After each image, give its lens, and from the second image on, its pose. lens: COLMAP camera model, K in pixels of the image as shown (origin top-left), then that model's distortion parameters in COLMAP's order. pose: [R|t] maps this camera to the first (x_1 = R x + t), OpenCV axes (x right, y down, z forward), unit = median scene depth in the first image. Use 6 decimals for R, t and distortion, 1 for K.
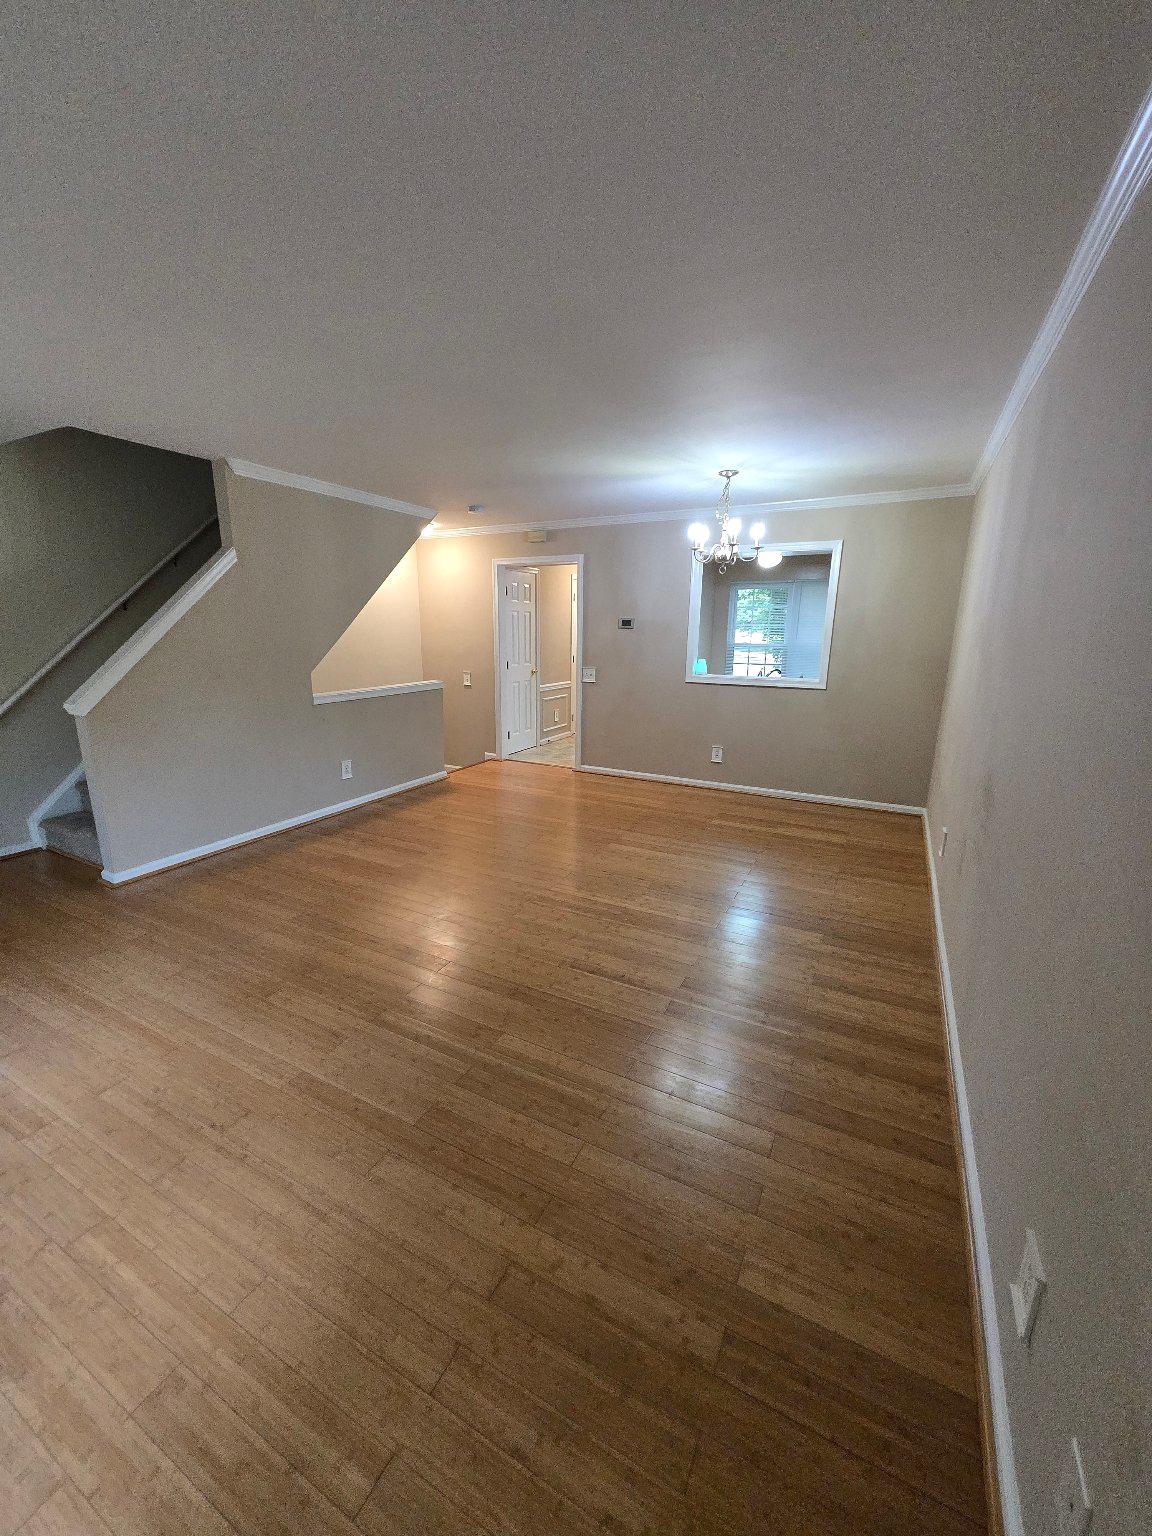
lens RADIAL K [[599.3, 0, 573.0], [0, 599.3, 769.9], [0, 0, 1]] dist [0.001812, 0.000098]
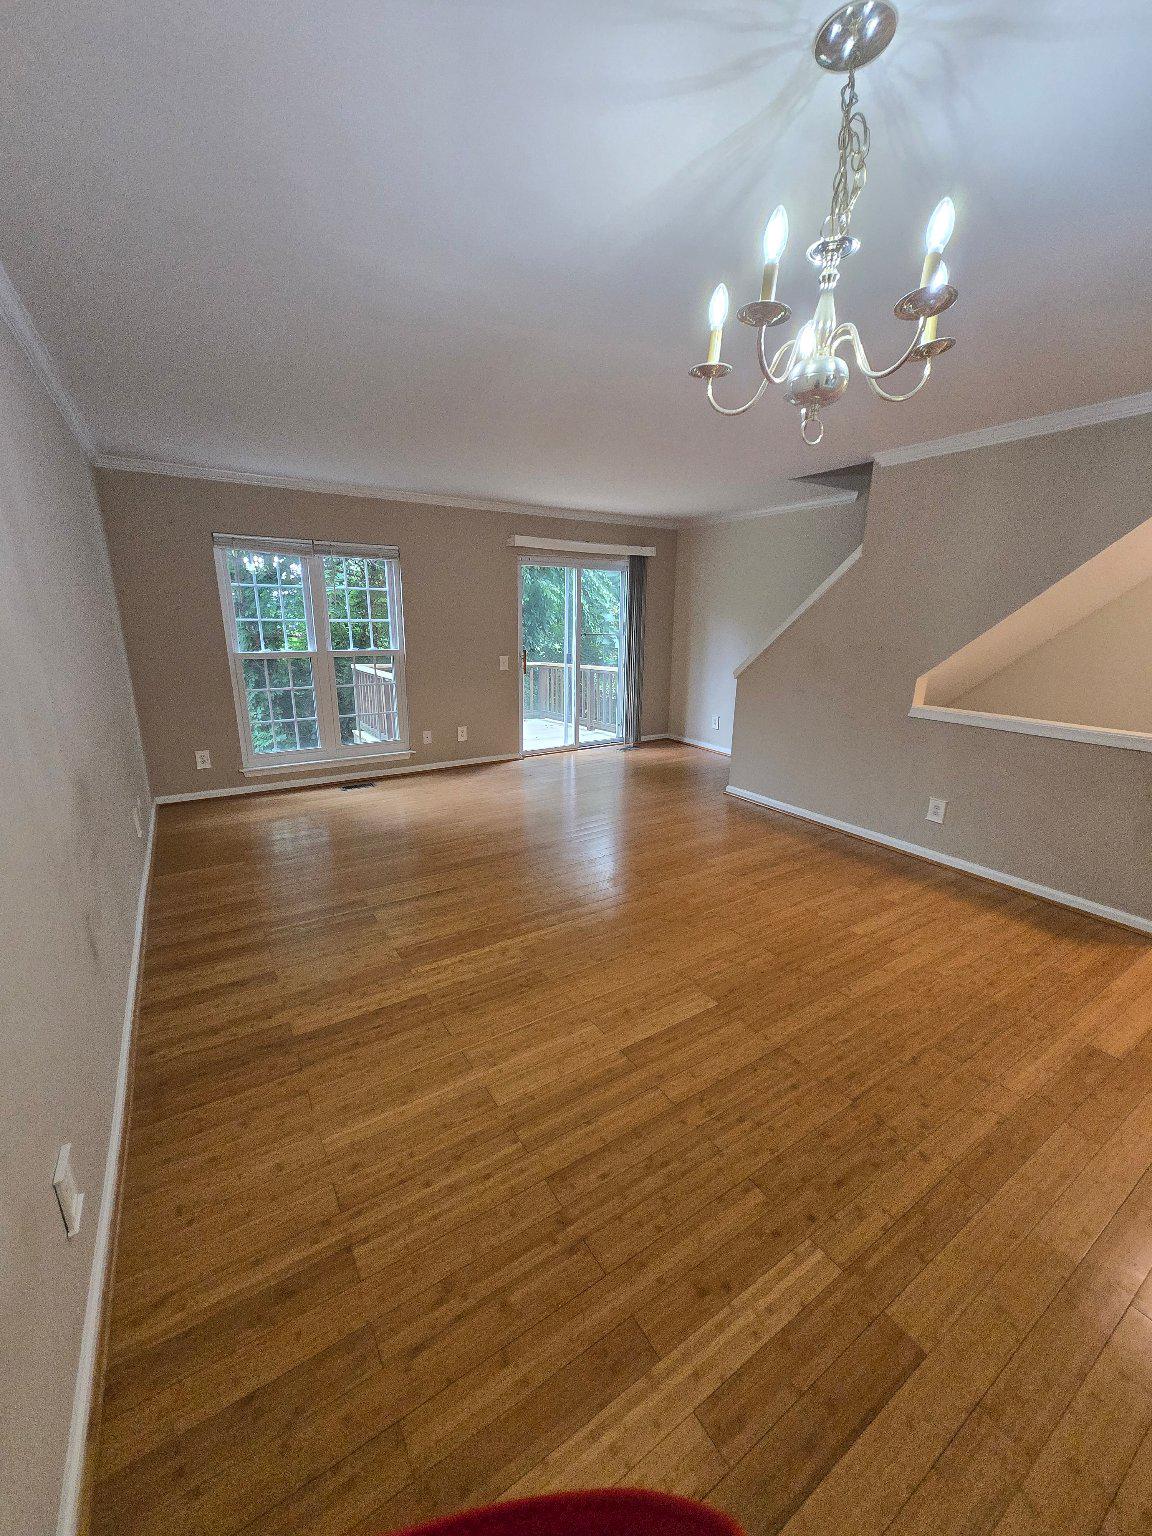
lens RADIAL K [[599.3, 0, 570.9], [0, 599.3, 773.8], [0, 0, 1]] dist [0.001812, 0.000098]
pose [[-0.492195, 0.210698, -0.844601, 0.583148], [-0.217459, 0.909740, 0.353674, -0.252570], [0.842885, 0.357743, -0.401951, 1.064521]]
